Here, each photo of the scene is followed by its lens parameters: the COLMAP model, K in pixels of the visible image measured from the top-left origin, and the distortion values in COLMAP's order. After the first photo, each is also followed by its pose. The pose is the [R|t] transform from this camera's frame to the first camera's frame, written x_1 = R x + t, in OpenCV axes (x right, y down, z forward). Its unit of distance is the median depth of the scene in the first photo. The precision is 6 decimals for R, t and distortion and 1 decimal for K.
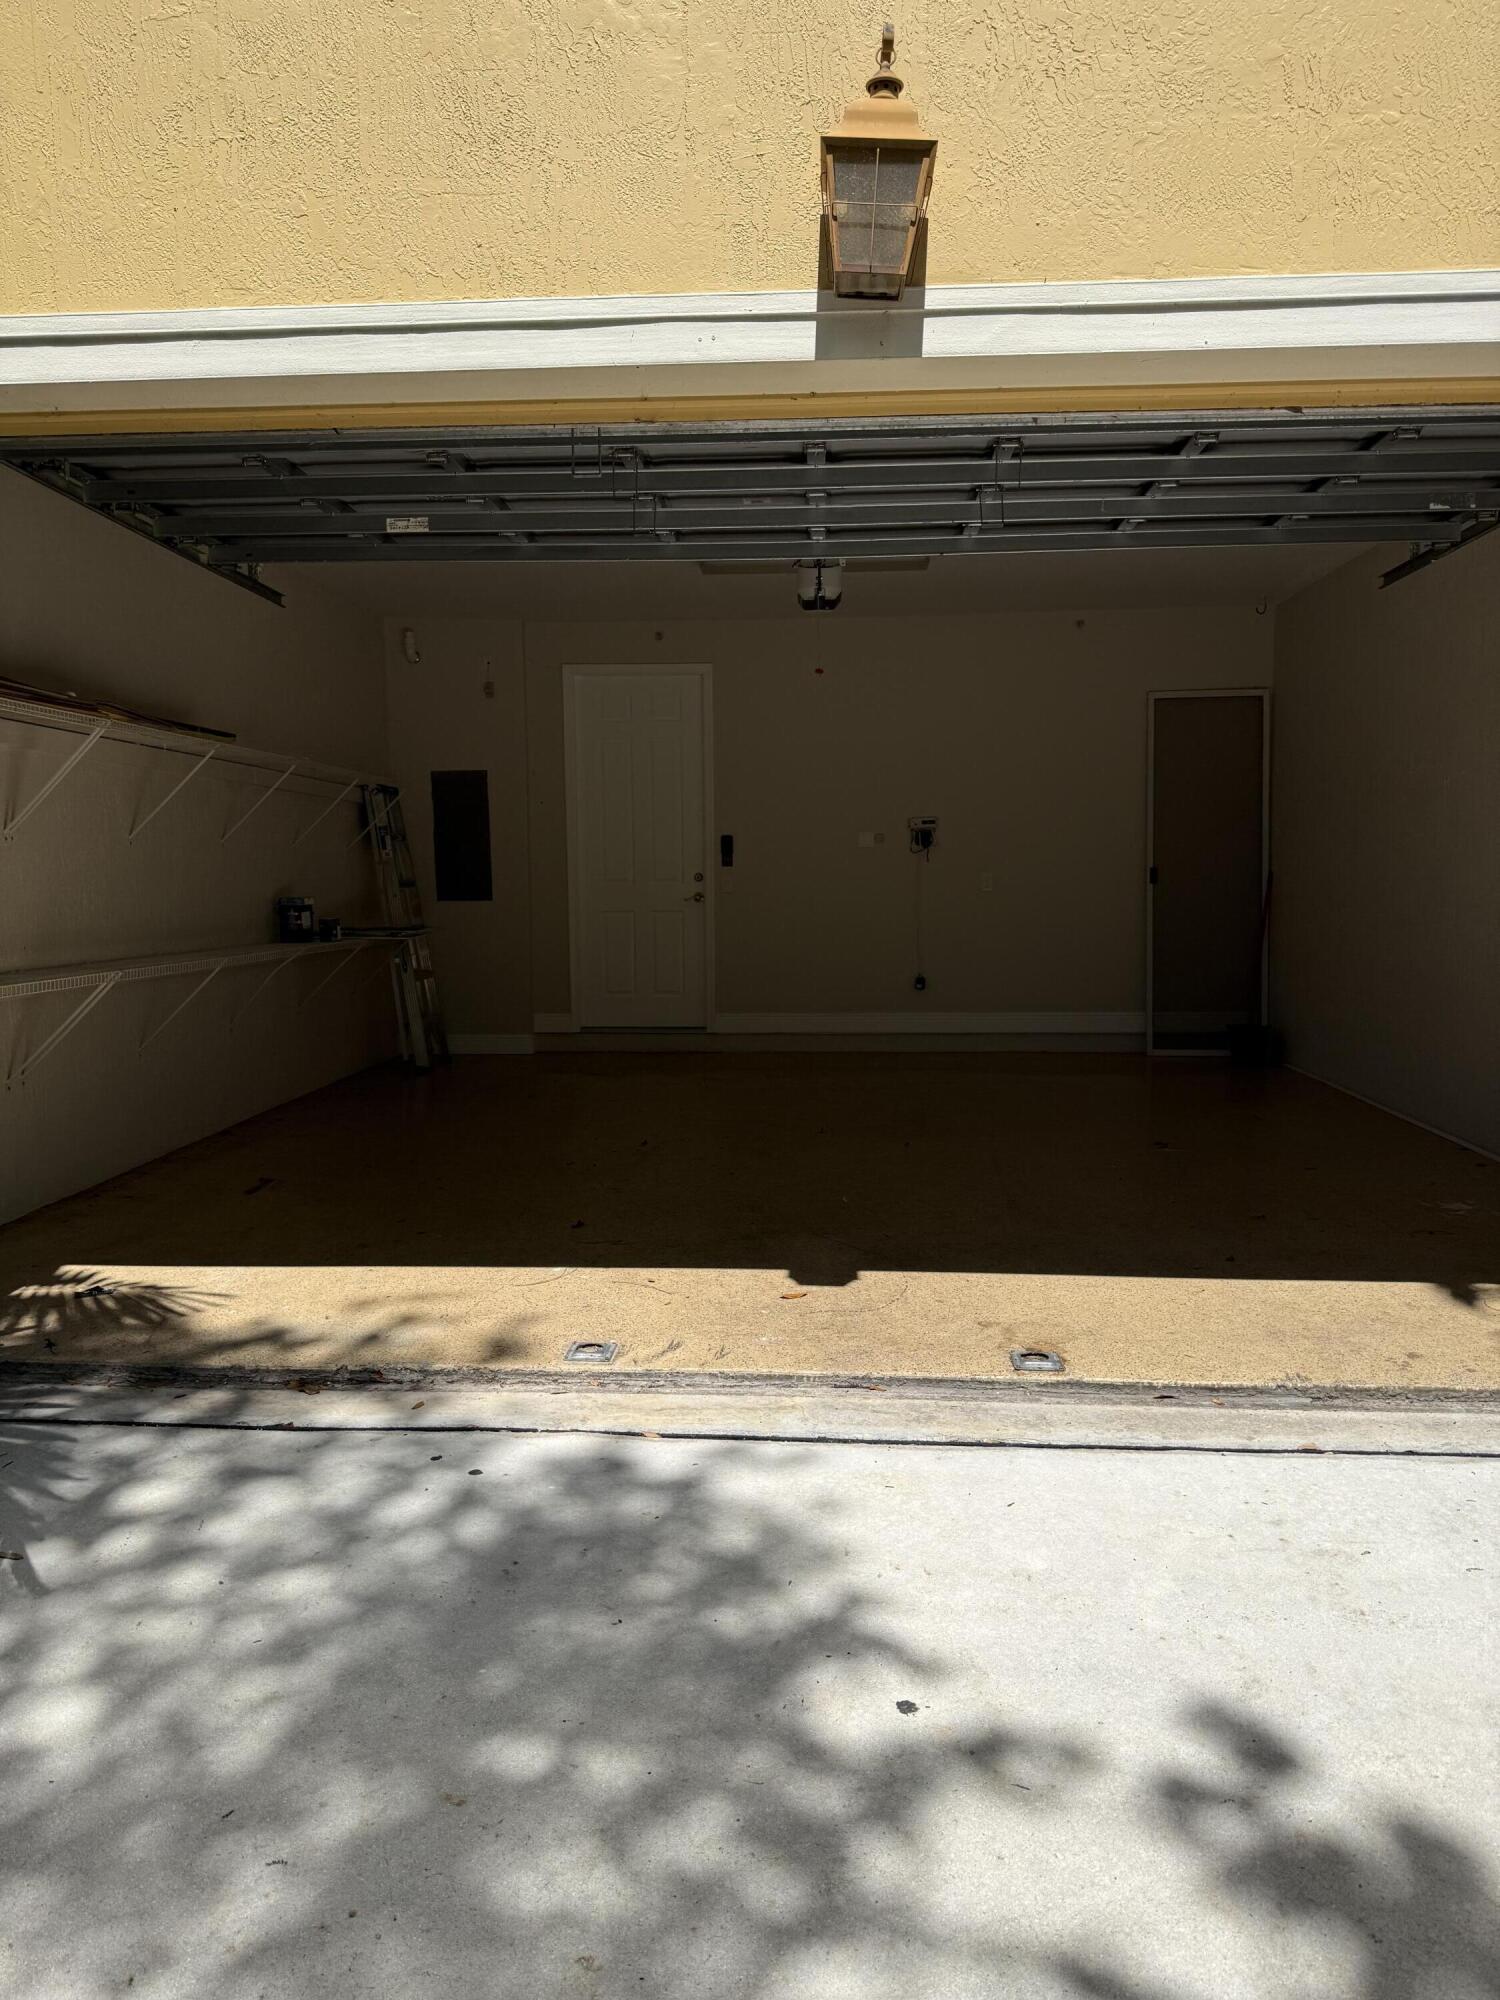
lens RADIAL K [[1395.9, 0, 750.0], [0, 1395.9, 1000.0], [0, 0, 1]] dist [0.075358, -0.114893]
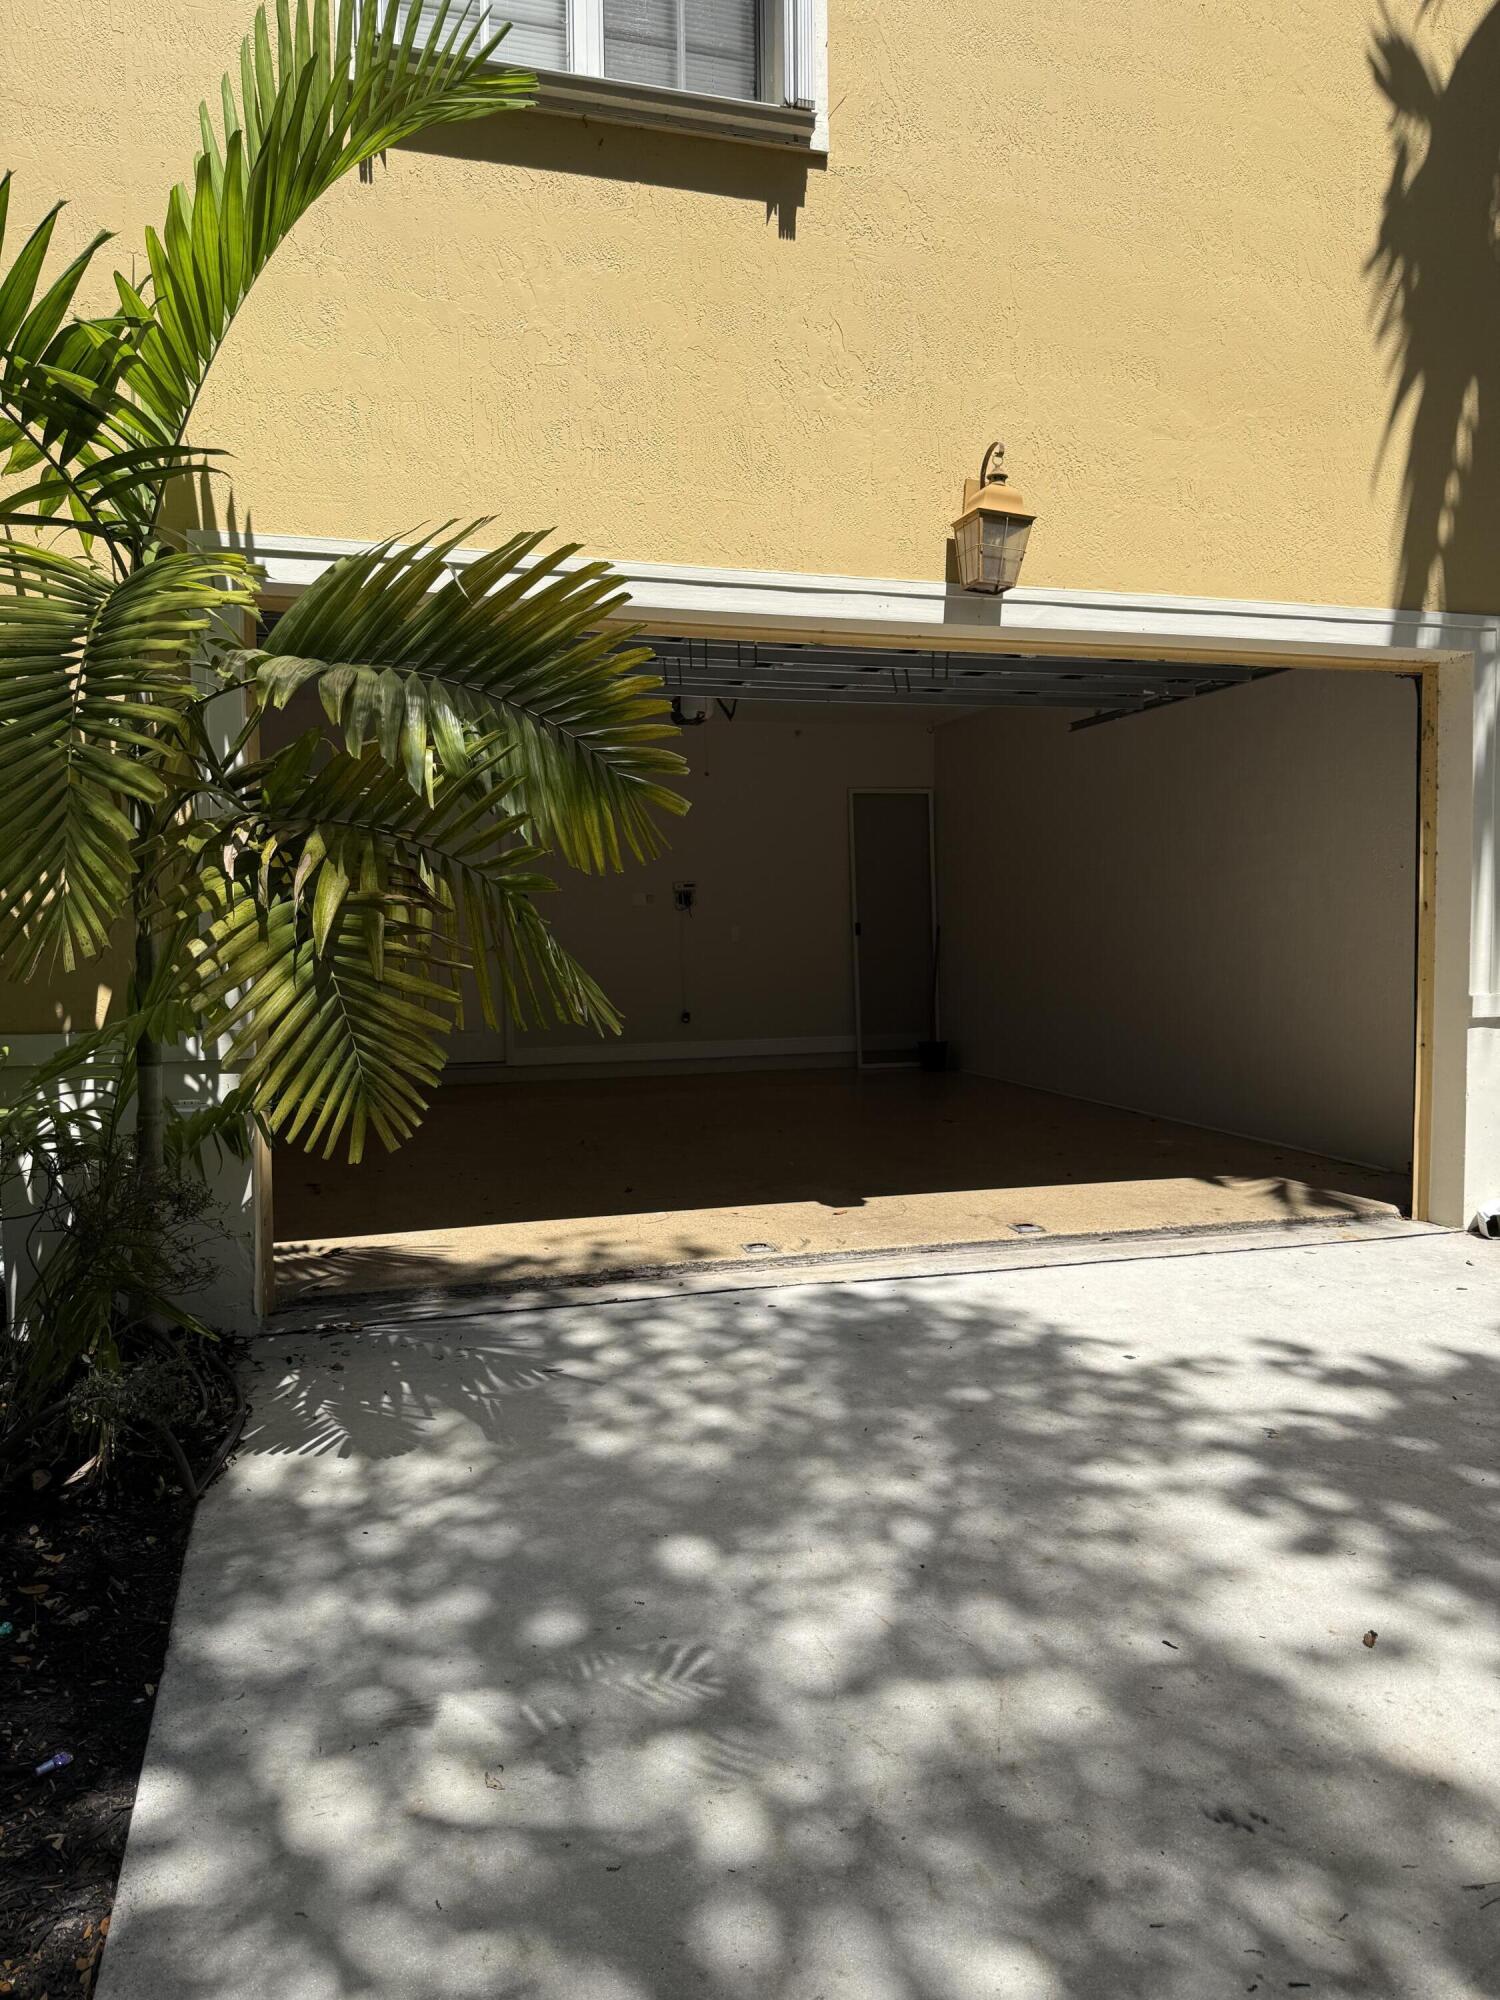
lens RADIAL K [[1408.3, 0, 750.0], [0, 1408.3, 1000.0], [0, 0, 1]] dist [0.110904, -0.000840]
pose [[0.933367, -0.020352, 0.358347, -0.738333], [0.034552, 0.998849, -0.033269, 0.043409], [-0.357257, 0.043433, 0.932996, -0.457171]]
